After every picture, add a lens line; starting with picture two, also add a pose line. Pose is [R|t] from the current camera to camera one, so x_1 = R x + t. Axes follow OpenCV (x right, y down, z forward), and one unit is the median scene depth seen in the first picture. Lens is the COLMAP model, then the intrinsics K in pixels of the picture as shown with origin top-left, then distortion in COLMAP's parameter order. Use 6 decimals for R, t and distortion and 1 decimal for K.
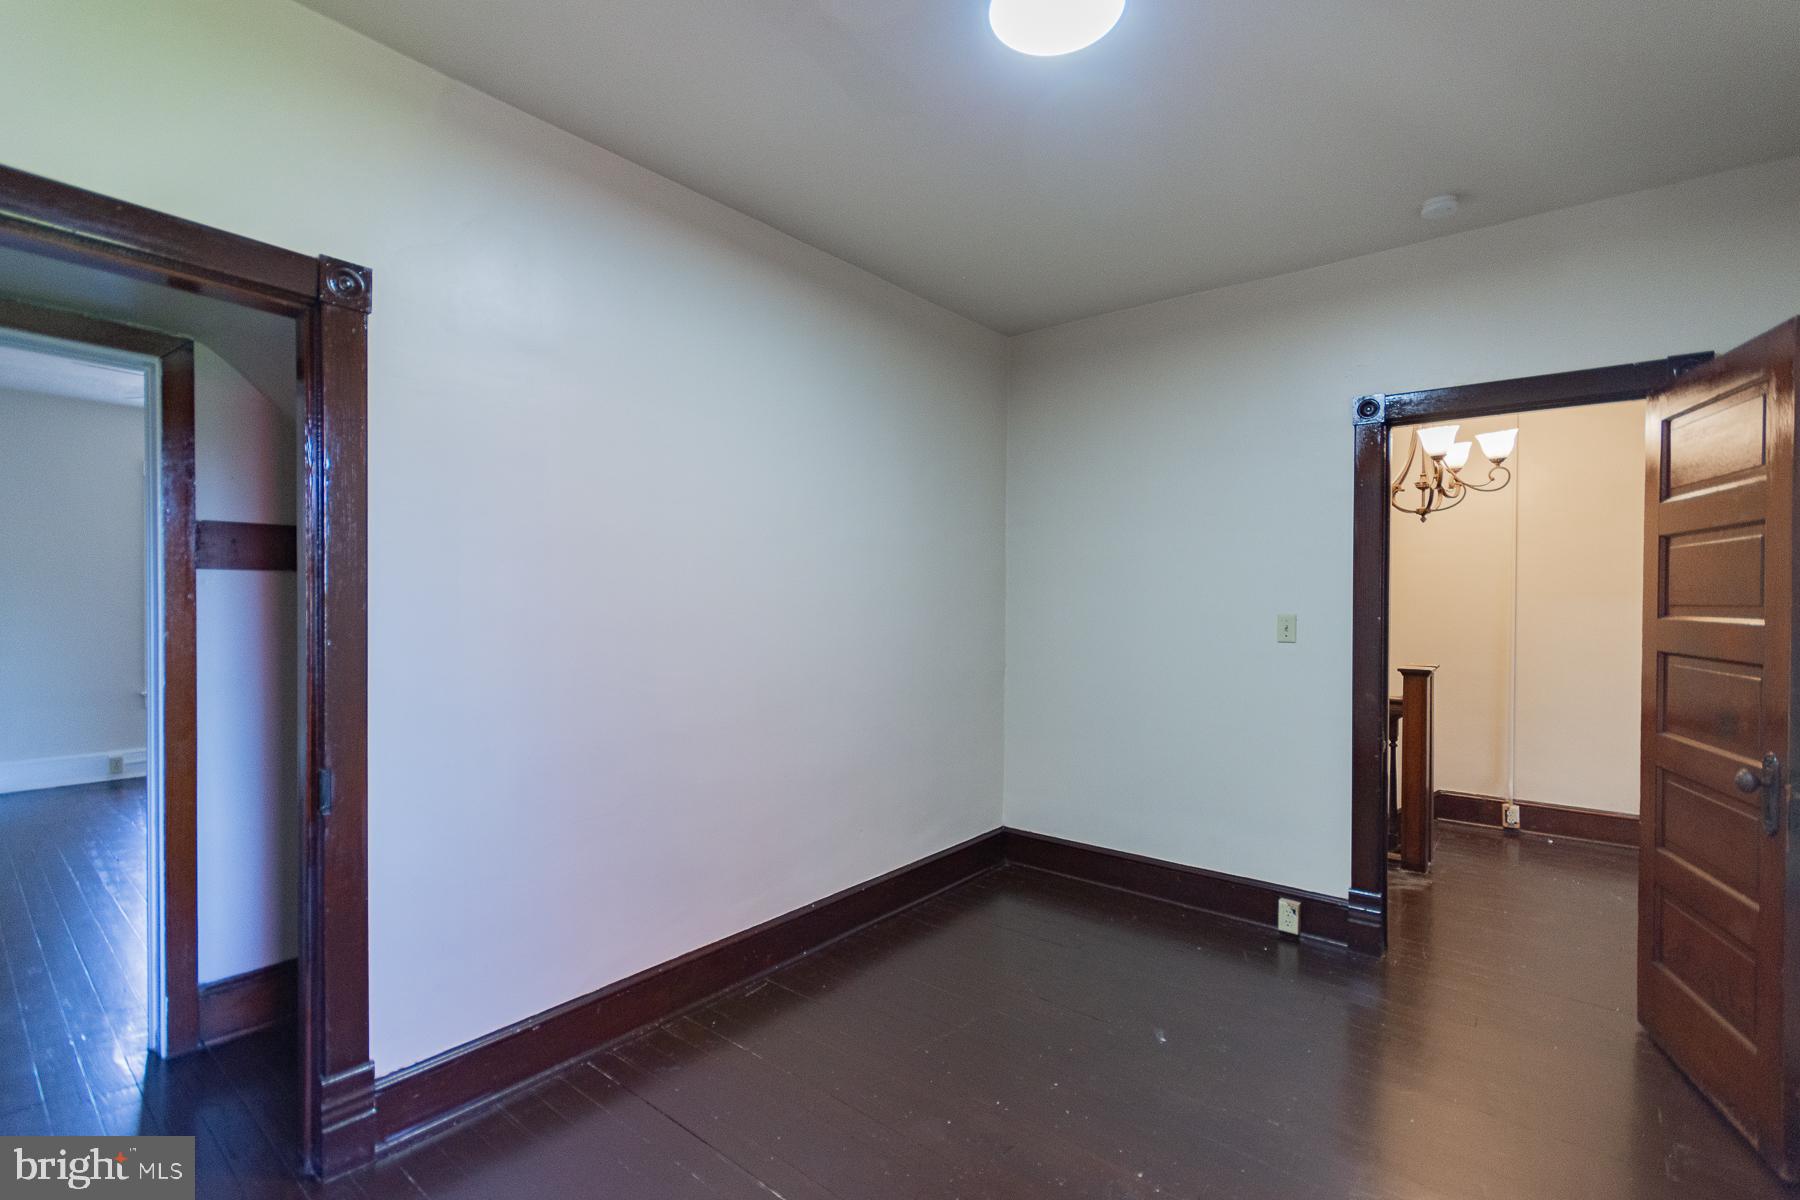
lens RADIAL K [[806.9, 0, 905.7], [0, 806.9, 599.8], [0, 0, 1]] dist [0.003834, -0.000858]
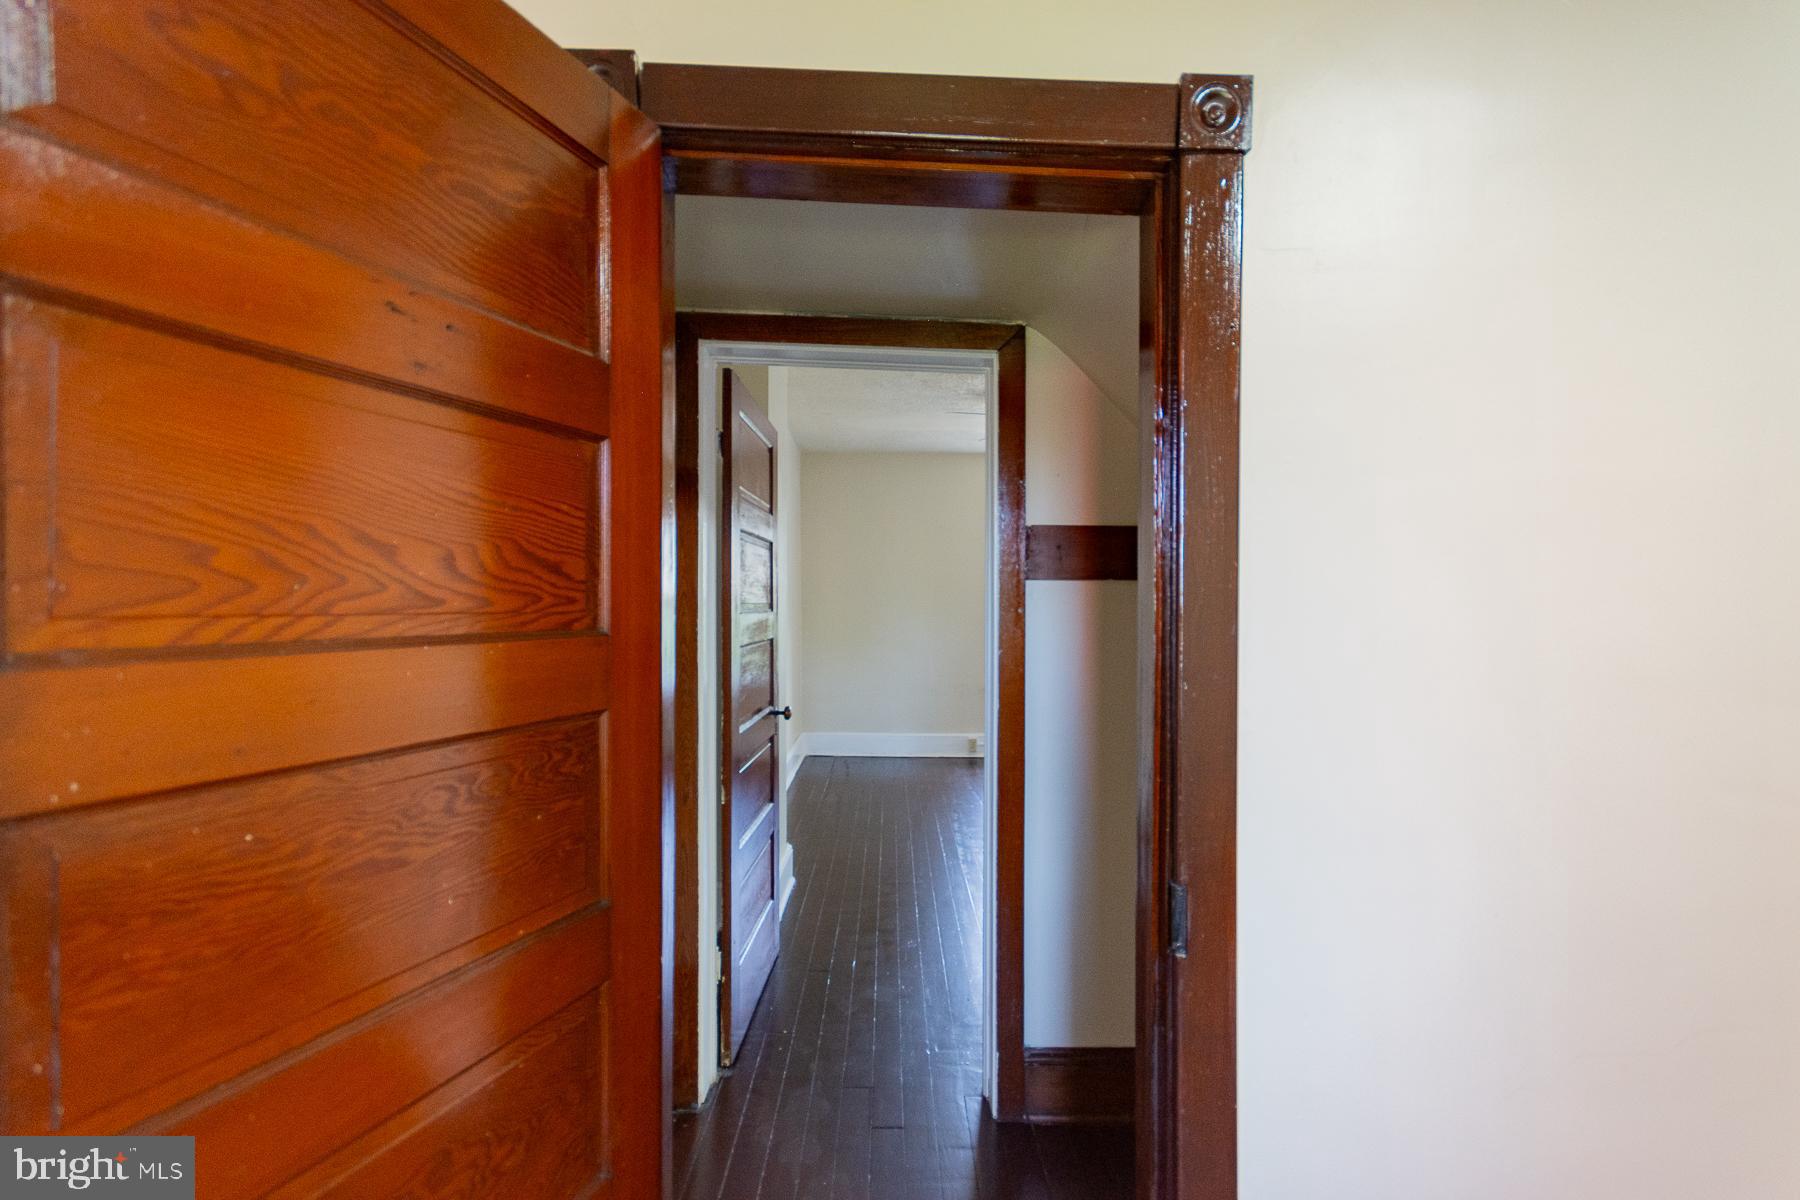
lens RADIAL K [[806.9, 0, 902.3], [0, 806.9, 603.9], [0, 0, 1]] dist [0.003834, -0.000858]
pose [[0.647114, -0.000030, -0.762393, -0.288250], [-0.010239, 0.999909, -0.008730, -0.002943], [0.762324, 0.013456, 0.647055, 0.322515]]
